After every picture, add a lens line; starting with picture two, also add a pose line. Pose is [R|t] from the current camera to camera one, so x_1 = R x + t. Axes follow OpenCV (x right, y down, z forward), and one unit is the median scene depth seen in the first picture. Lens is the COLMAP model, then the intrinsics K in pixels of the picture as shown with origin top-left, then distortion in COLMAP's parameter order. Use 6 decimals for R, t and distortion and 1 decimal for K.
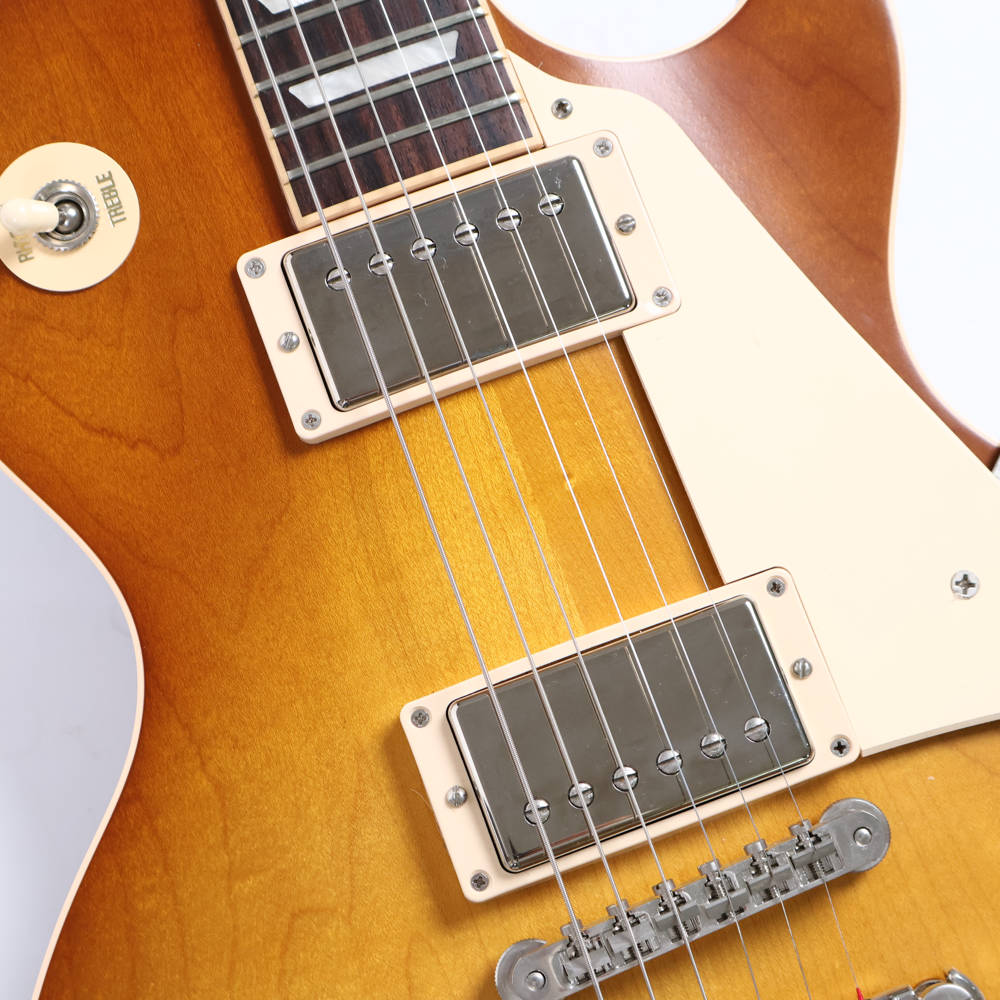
lens RADIAL K [[2876.9, 0, 500.0], [0, 2876.9, 500.0], [0, 0, 1]] dist [0.033779, -0.386763]
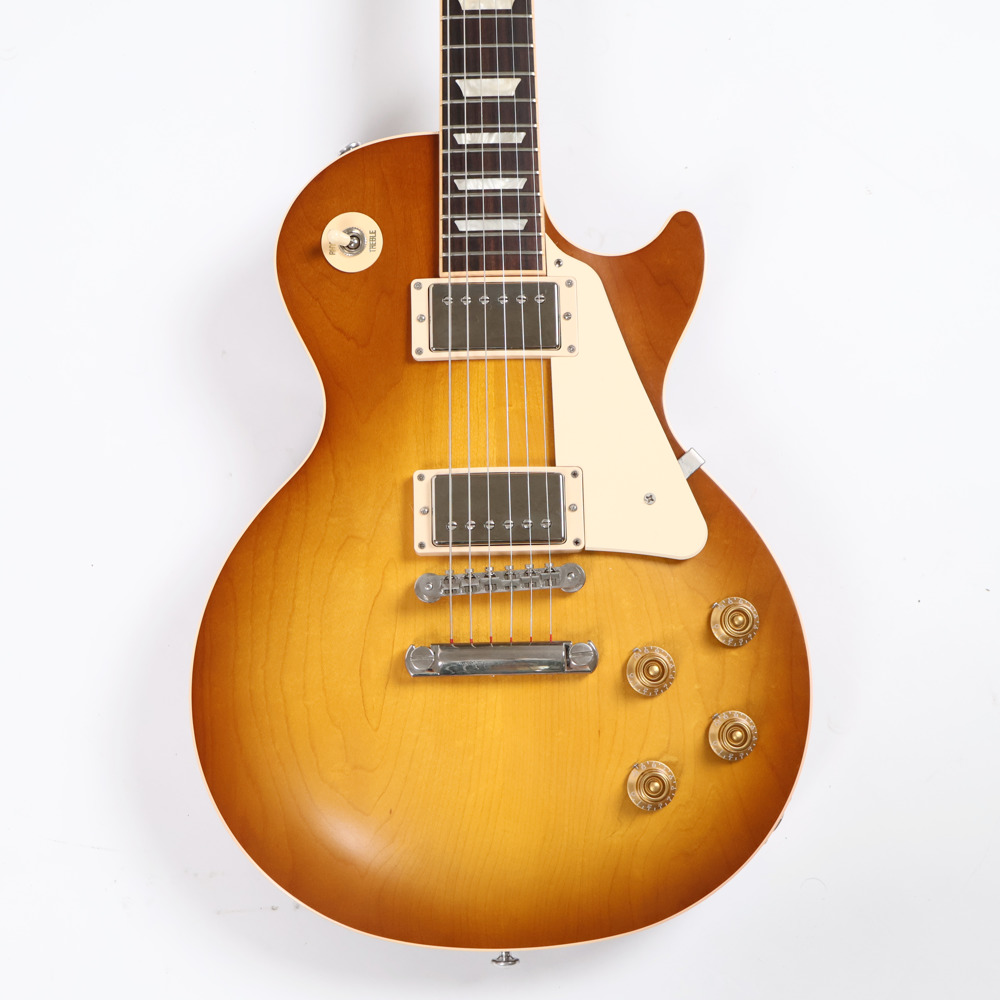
lens RADIAL K [[2463.2, 0, 500.0], [0, 2463.2, 500.0], [0, 0, 1]] dist [-0.043156, -0.494595]
pose [[0.944317, 0.317857, -0.085045, 0.219416], [-0.318240, 0.947964, 0.009382, 0.051131], [0.083602, 0.018205, 0.996333, -1.094245]]
